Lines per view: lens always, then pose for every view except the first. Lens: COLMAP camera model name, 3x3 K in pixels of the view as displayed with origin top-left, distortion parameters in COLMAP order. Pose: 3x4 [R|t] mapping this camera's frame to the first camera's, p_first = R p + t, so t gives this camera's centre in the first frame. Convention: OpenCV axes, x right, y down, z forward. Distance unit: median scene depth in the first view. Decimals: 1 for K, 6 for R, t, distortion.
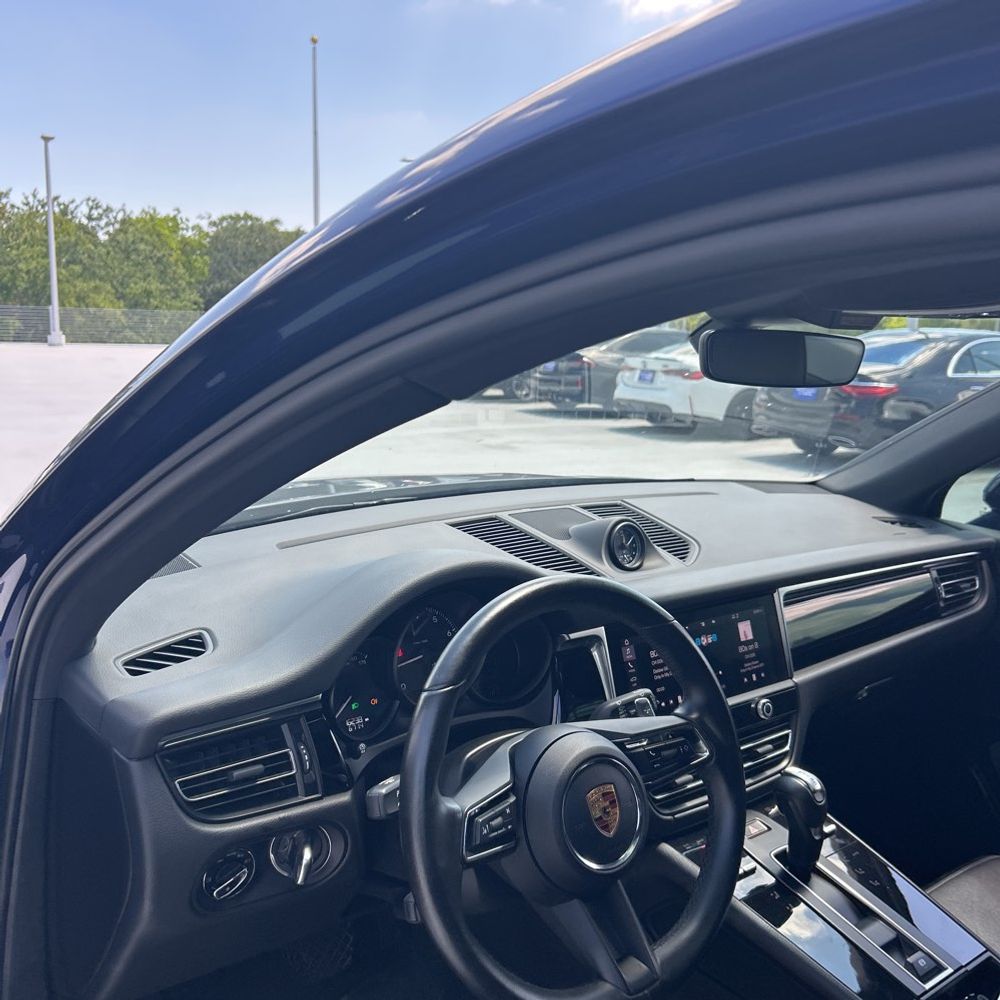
lens RADIAL K [[1002.5, 0, 500.0], [0, 1002.5, 500.0], [0, 0, 1]] dist [0.020794, -0.002574]
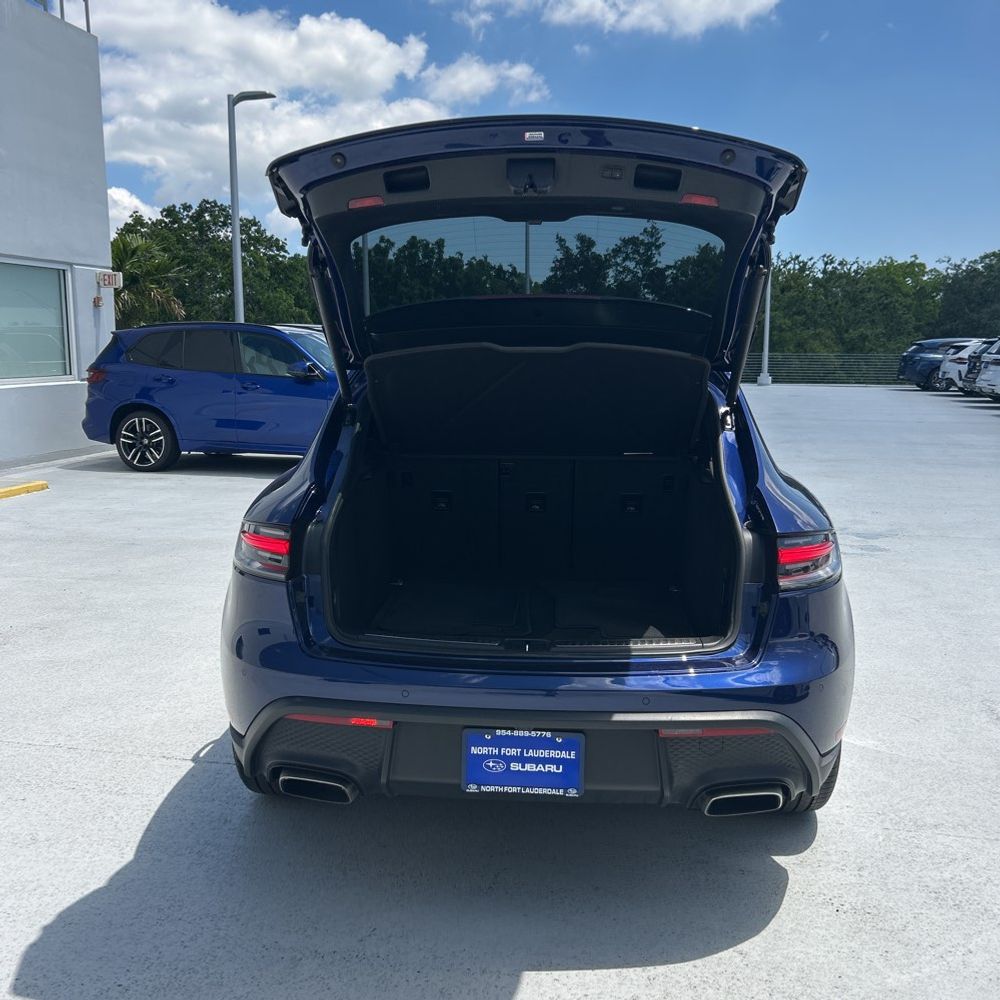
lens RADIAL K [[1054.9, 0, 474.5], [0, 1054.9, 499.8], [0, 0, 1]] dist [0.068991, -0.120058]
pose [[0.727371, 0.075497, -0.682079, 0.133840], [-0.108863, 0.994038, -0.006065, 0.019856], [0.677555, 0.078665, 0.731253, -0.103925]]
